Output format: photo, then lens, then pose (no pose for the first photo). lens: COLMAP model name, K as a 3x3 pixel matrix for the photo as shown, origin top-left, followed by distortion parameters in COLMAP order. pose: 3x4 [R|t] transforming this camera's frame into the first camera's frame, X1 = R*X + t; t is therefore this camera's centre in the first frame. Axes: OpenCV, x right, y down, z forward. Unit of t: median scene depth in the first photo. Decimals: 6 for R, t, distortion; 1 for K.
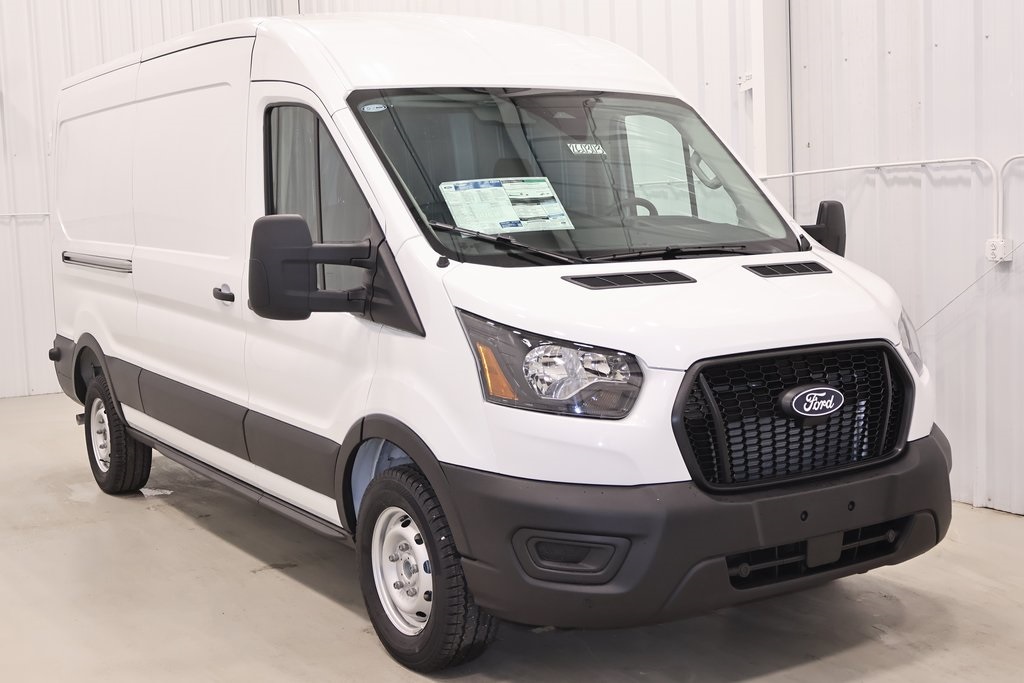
lens RADIAL K [[1292.2, 0, 509.5], [0, 1292.2, 341.5], [0, 0, 1]] dist [0.053445, 0.000000]
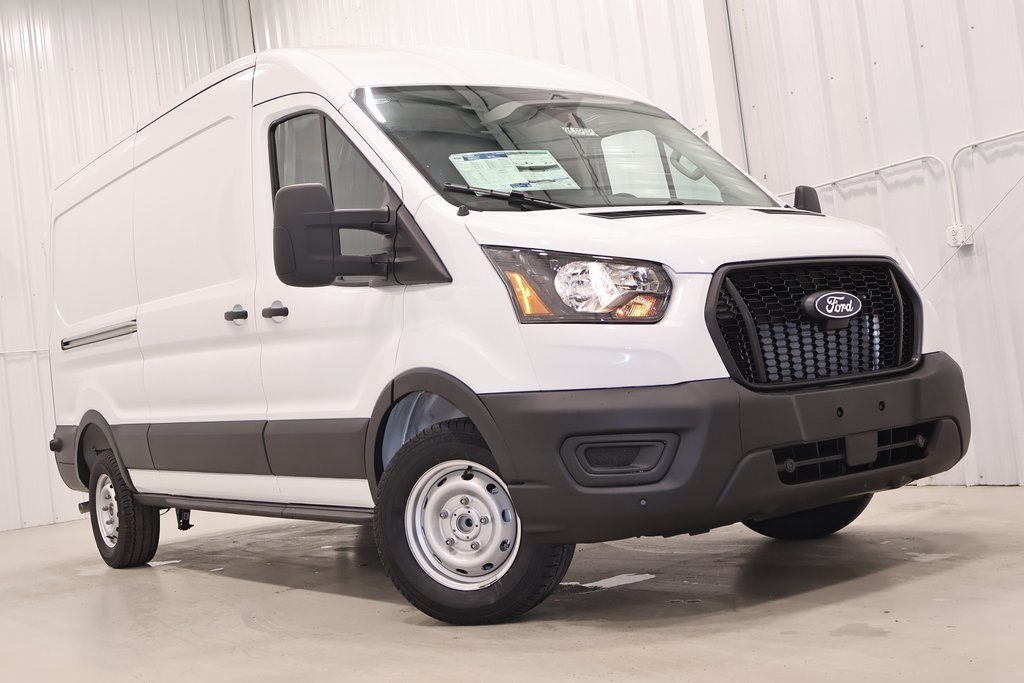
lens RADIAL K [[1205.9, 0, 514.4], [0, 1205.9, 342.2], [0, 0, 1]] dist [0.071394, 0.000000]
pose [[0.995464, -0.078514, 0.053735, -0.066163], [0.085330, 0.986573, -0.139260, 0.169334], [-0.042080, 0.143213, 0.988797, 0.052851]]
